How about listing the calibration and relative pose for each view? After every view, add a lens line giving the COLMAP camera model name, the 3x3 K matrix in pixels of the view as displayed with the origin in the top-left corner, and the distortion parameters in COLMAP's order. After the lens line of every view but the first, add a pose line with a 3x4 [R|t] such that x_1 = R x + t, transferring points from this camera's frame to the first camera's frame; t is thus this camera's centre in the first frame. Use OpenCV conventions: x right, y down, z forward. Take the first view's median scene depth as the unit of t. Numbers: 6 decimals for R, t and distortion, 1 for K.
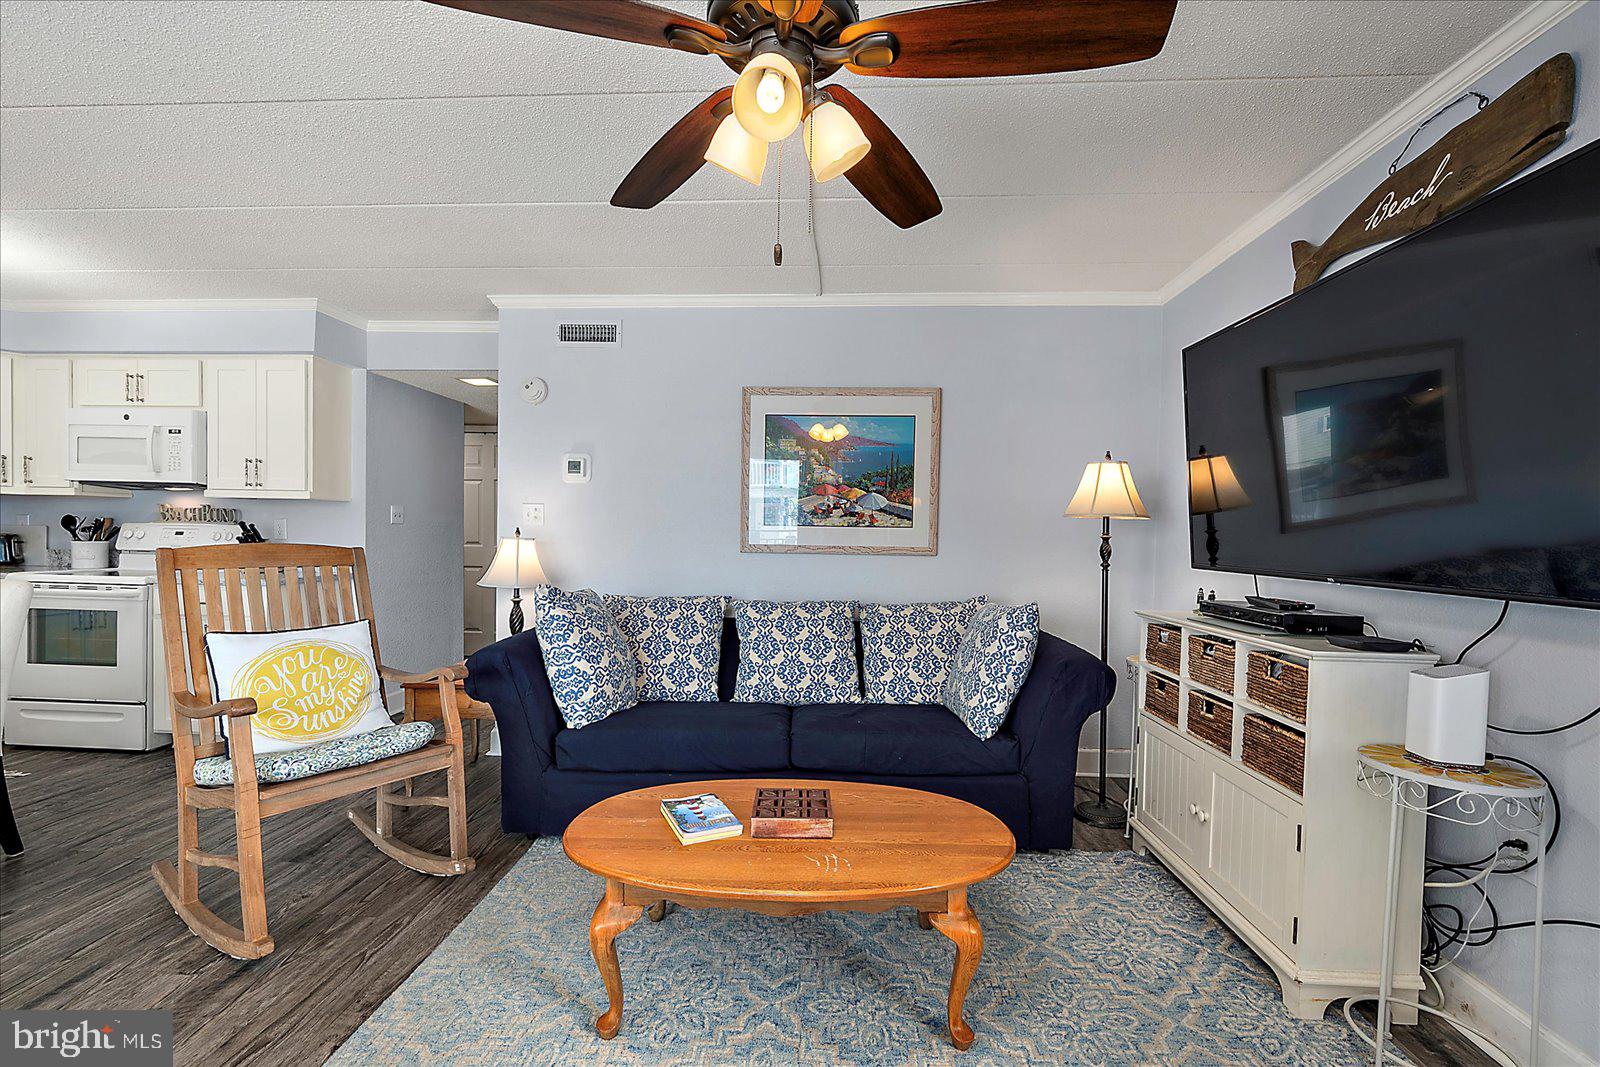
lens RADIAL K [[697.5, 0, 795.8], [0, 697.5, 545.7], [0, 0, 1]] dist [0.001033, -0.000902]
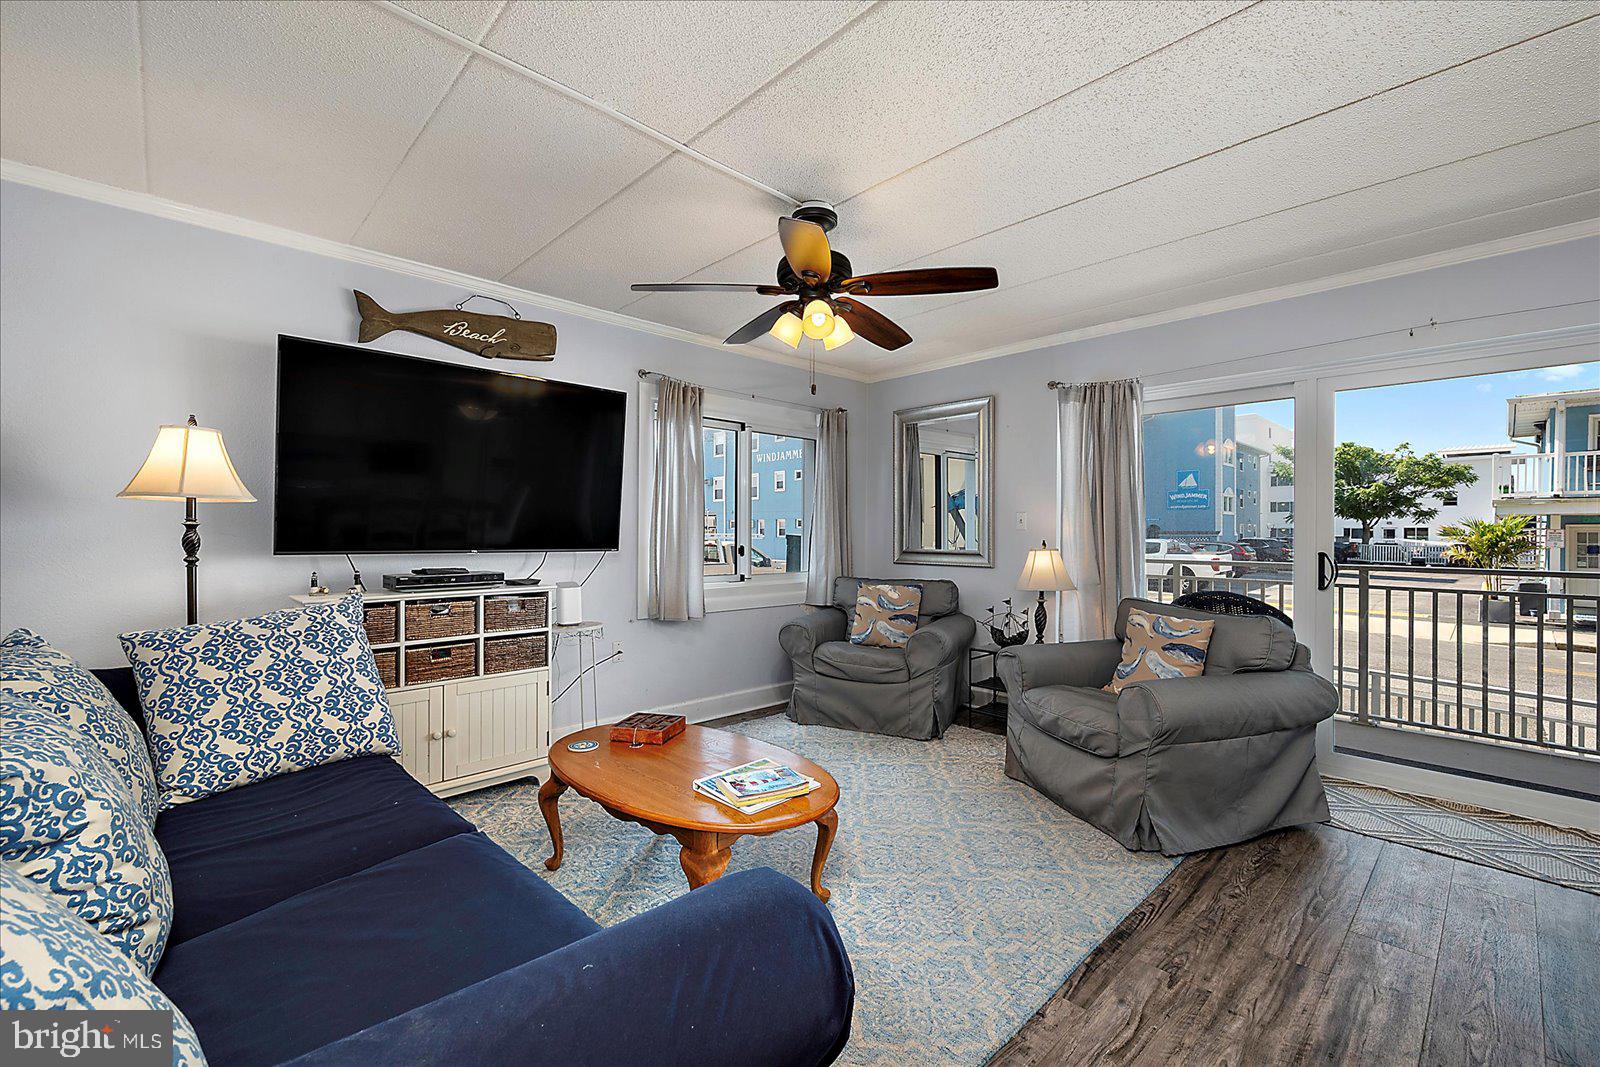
lens RADIAL K [[679.6, 0, 819.3], [0, 679.6, 531.3], [0, 0, 1]] dist [0.022966, 0.000488]
pose [[-0.754759, -0.021647, 0.655645, -0.498988], [-0.008280, 0.999690, 0.023475, -0.023660], [-0.655950, 0.012290, -0.754704, 0.940240]]
